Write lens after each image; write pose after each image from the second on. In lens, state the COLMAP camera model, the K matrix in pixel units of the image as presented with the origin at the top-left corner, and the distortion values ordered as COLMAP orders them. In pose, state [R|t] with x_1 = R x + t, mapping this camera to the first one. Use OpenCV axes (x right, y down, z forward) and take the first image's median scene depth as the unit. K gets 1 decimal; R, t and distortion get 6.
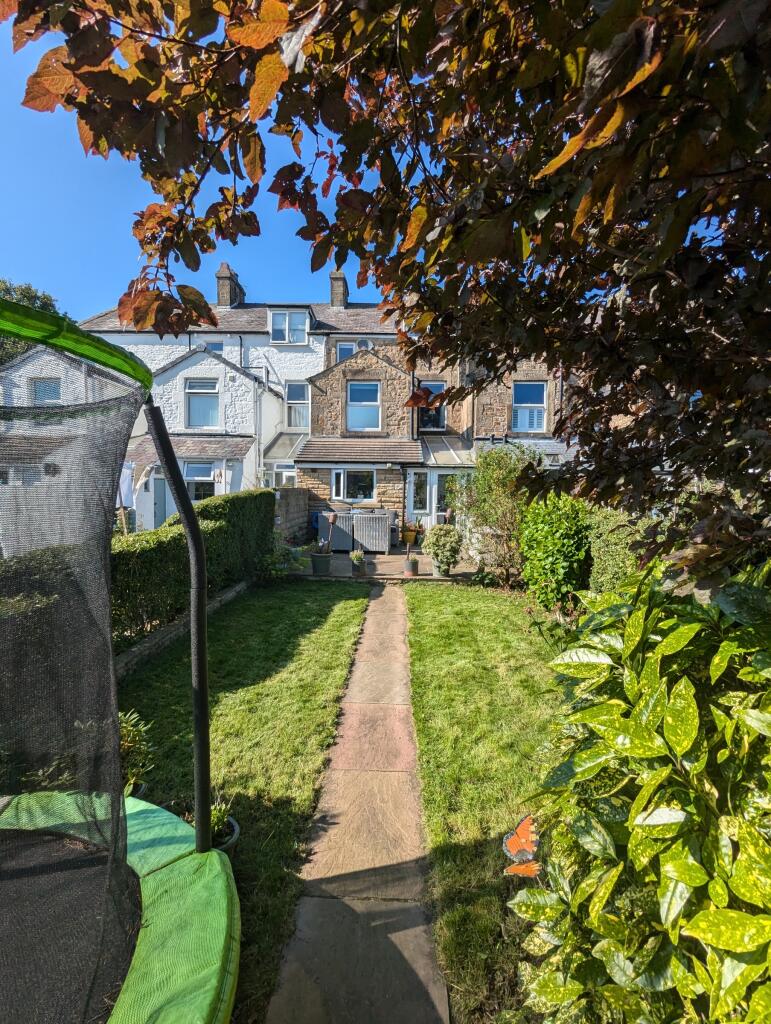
lens RADIAL K [[481.7, 0, 400.0], [0, 481.7, 543.0], [0, 0, 1]] dist [0.048429, 0.000052]
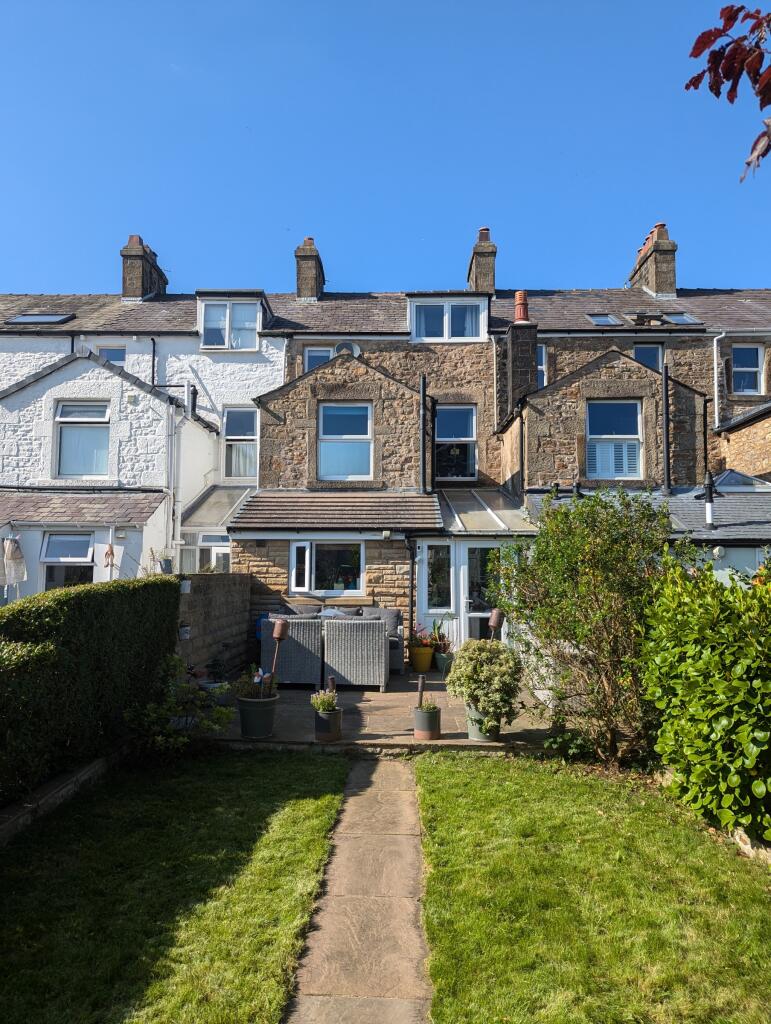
lens RADIAL K [[730.7, 0, 385.5], [0, 730.7, 512.0], [0, 0, 1]] dist [0.039600, -0.025426]
pose [[0.999580, -0.010477, -0.027008, 0.001333], [0.005086, 0.981302, -0.192407, -0.014196], [0.028519, 0.192189, 0.980943, 0.111053]]
